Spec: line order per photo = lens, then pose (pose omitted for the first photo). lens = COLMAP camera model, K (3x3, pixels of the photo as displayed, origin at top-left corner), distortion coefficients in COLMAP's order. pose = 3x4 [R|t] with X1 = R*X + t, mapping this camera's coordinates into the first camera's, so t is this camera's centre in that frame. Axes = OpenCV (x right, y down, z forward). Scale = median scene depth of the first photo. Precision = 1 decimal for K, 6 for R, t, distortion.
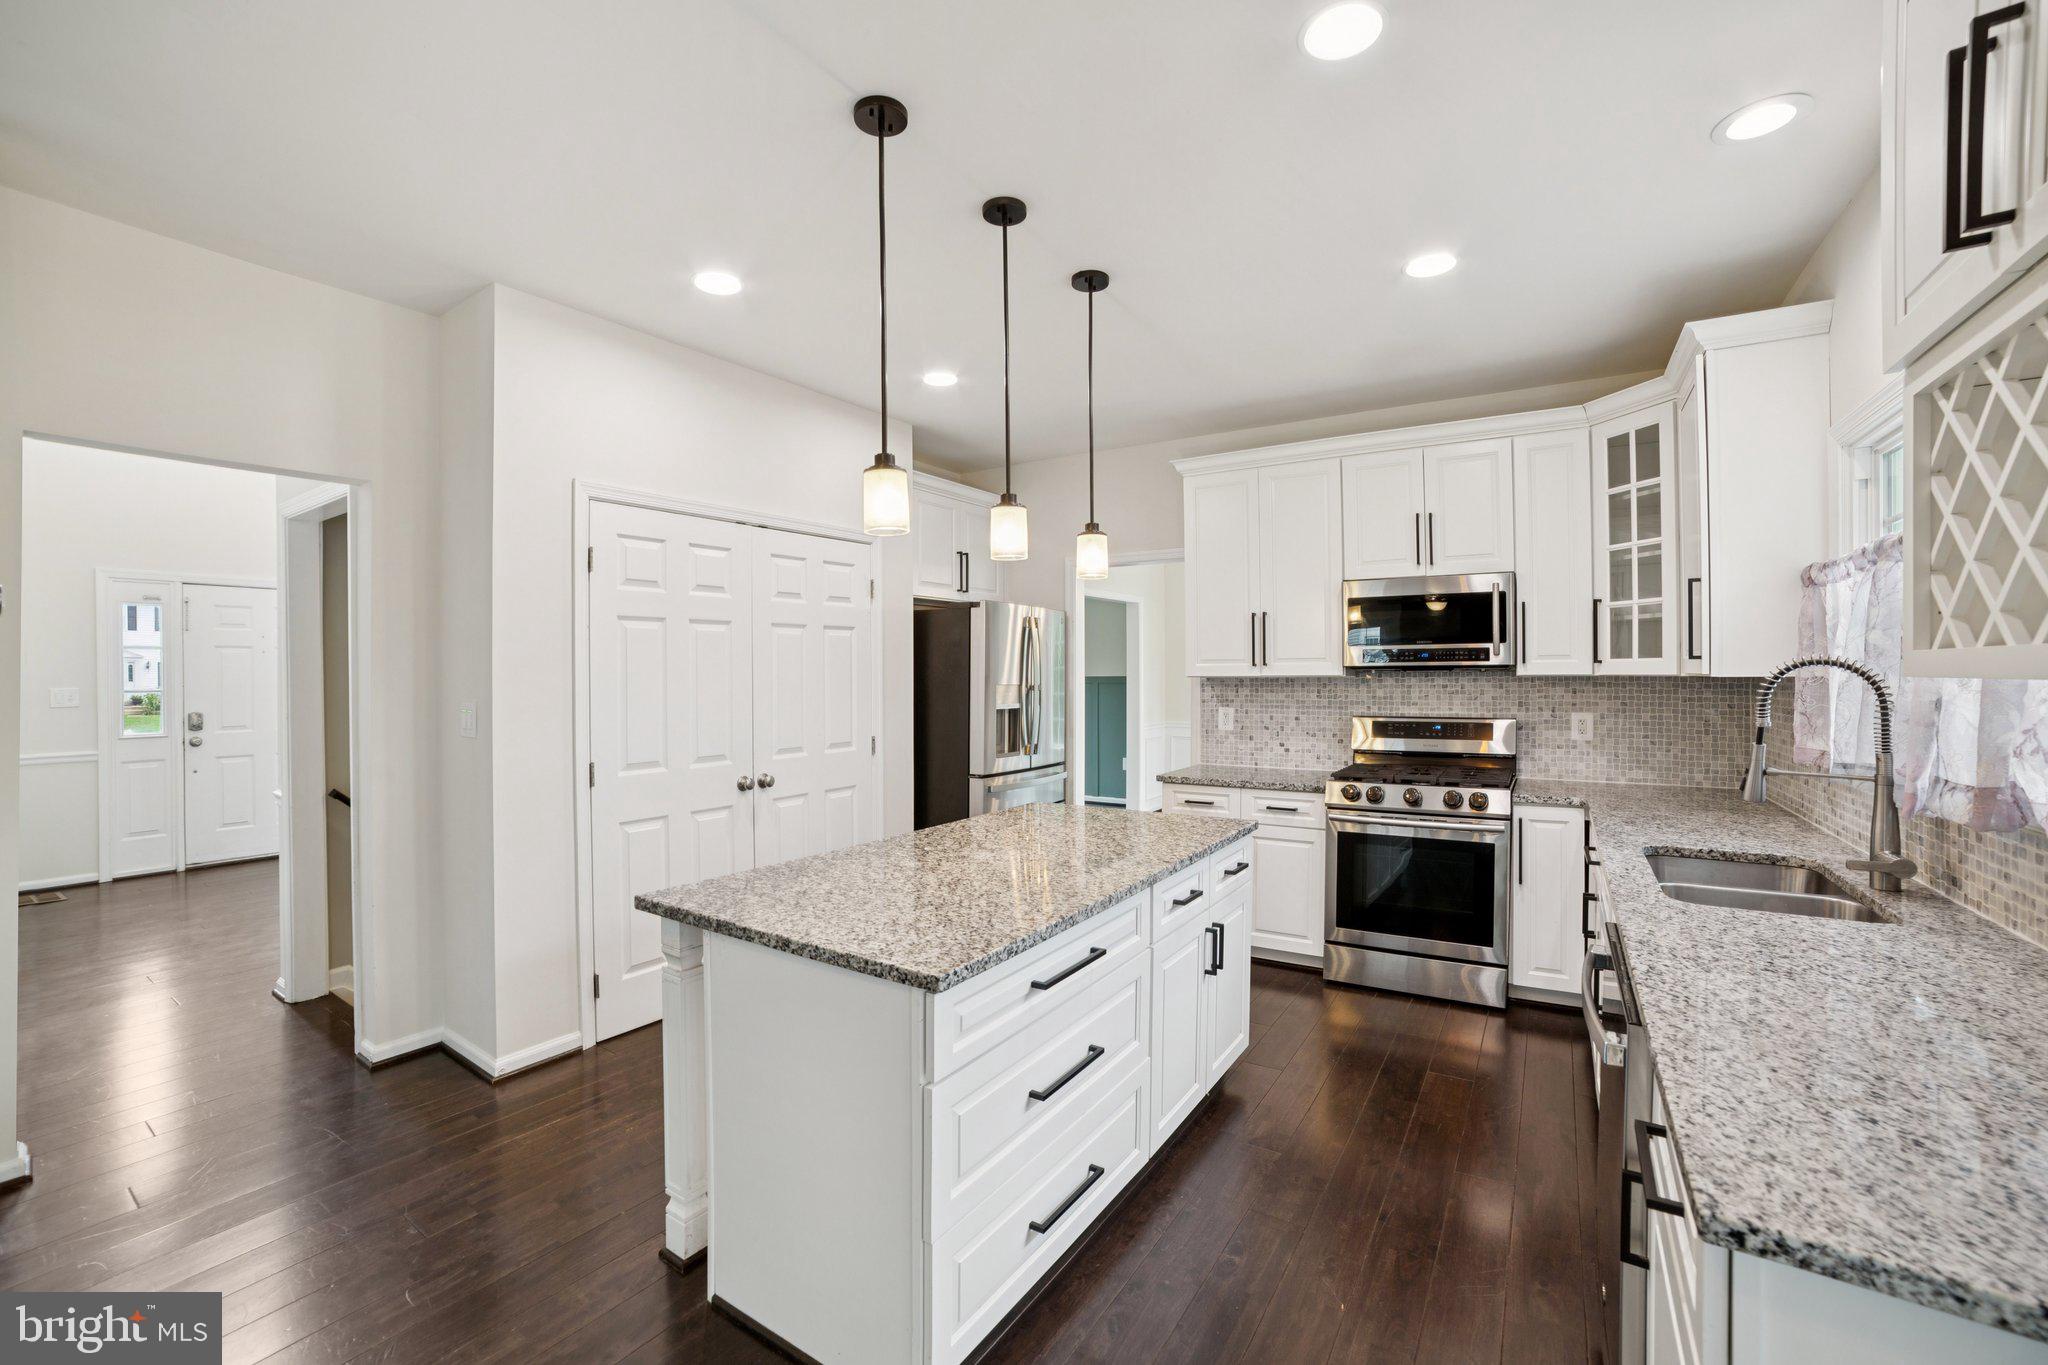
lens RADIAL K [[845.4, 0, 1020.7], [0, 845.4, 673.4], [0, 0, 1]] dist [-0.109761, 0.040750]
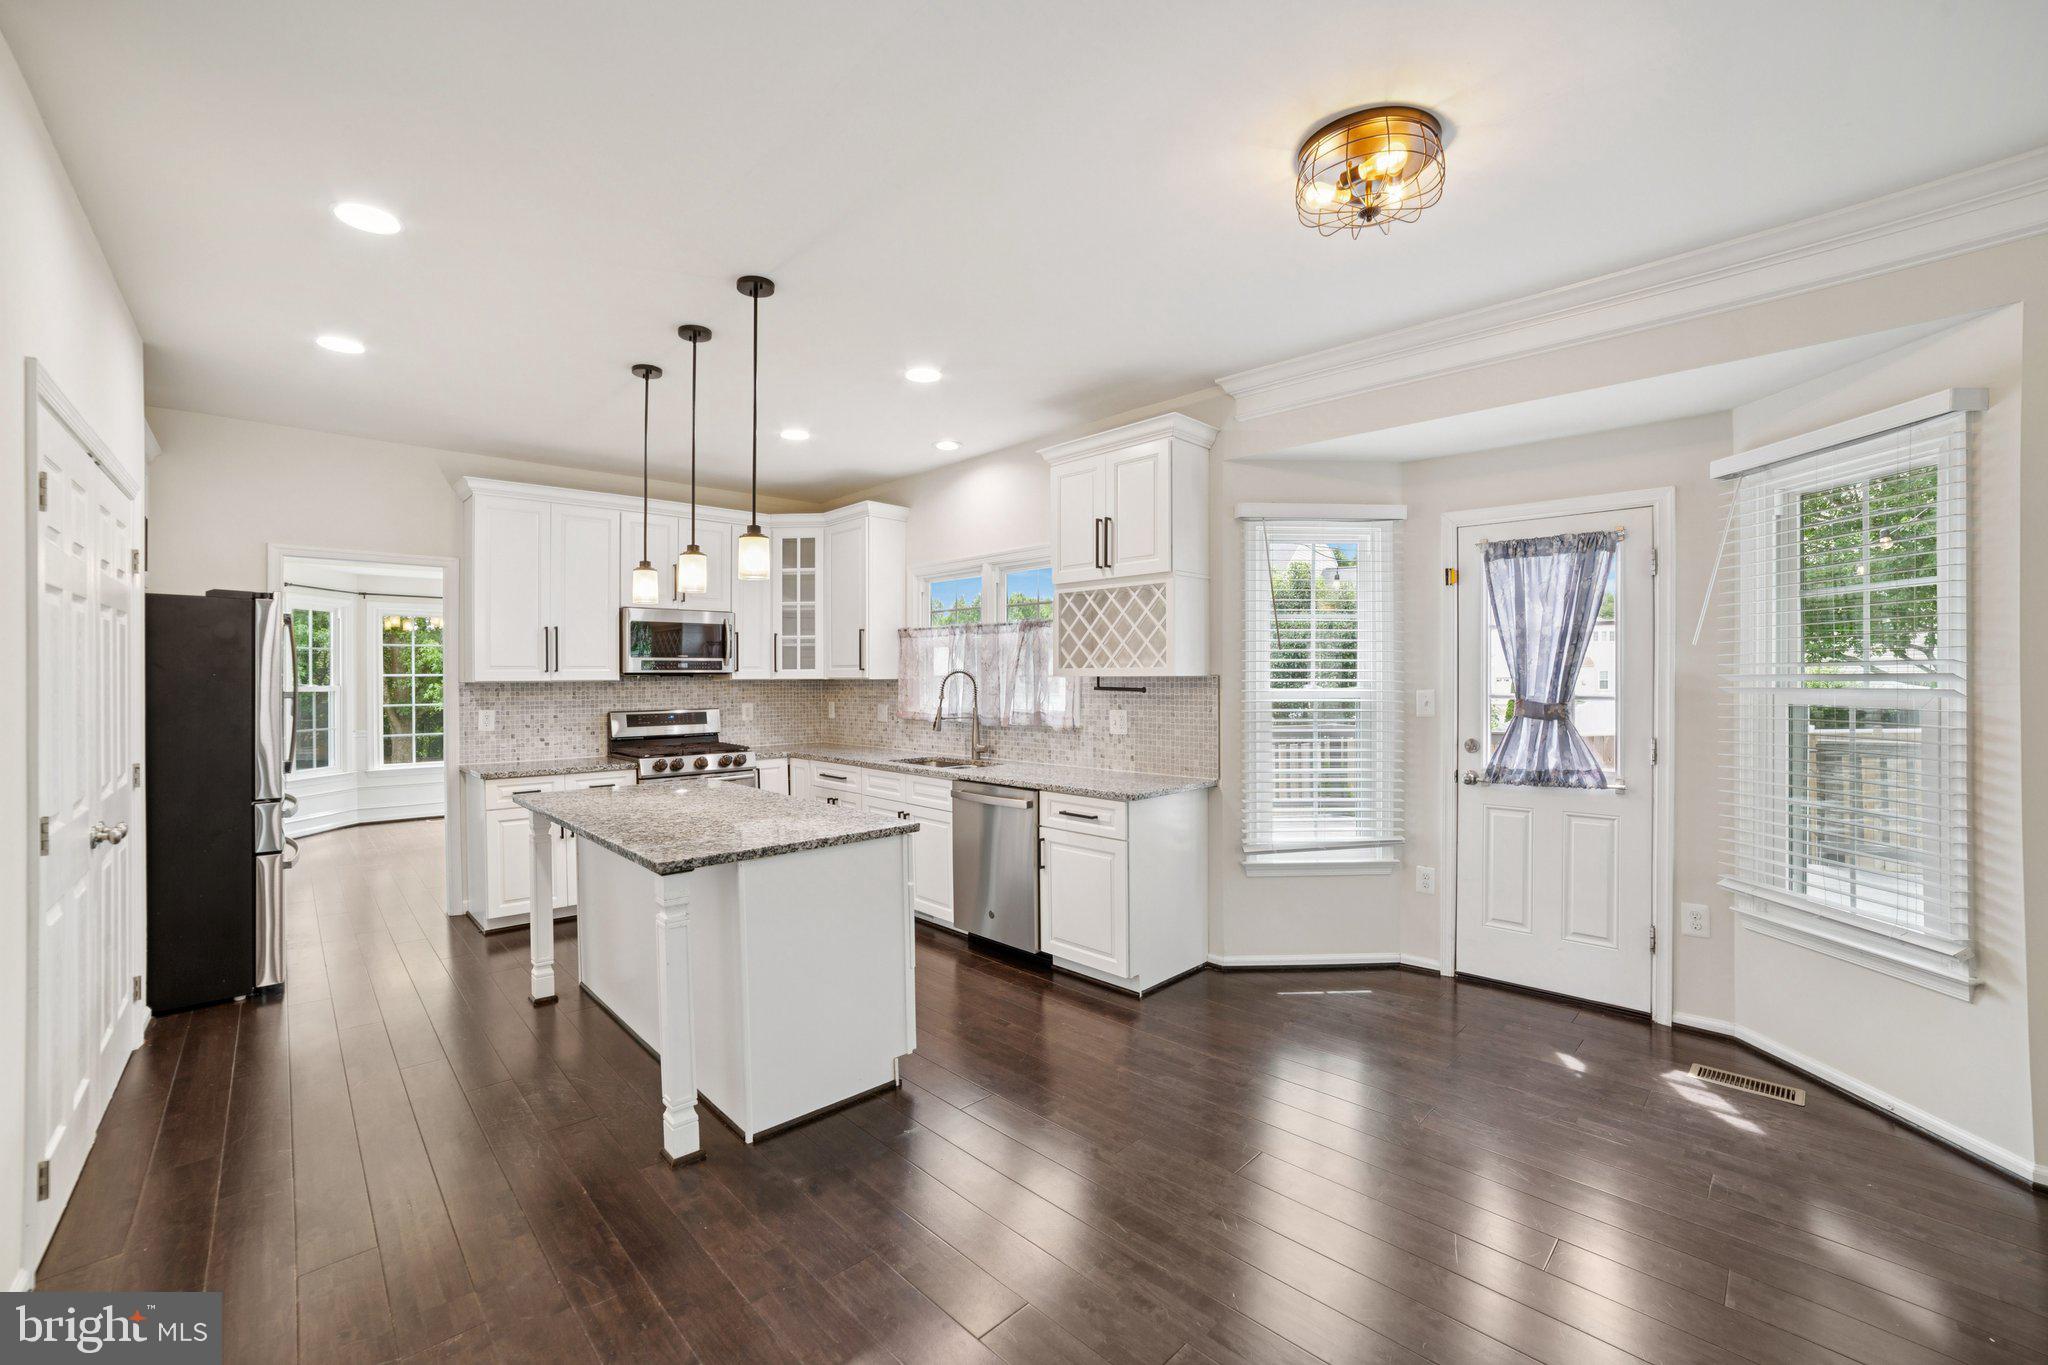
lens RADIAL K [[845.4, 0, 1020.7], [0, 845.4, 673.4], [0, 0, 1]] dist [-0.109761, 0.040750]
pose [[0.213682, 0.007796, 0.976872, -0.766061], [0.005481, 0.999943, -0.009179, 0.007974], [-0.976888, 0.007315, 0.213627, 0.123388]]
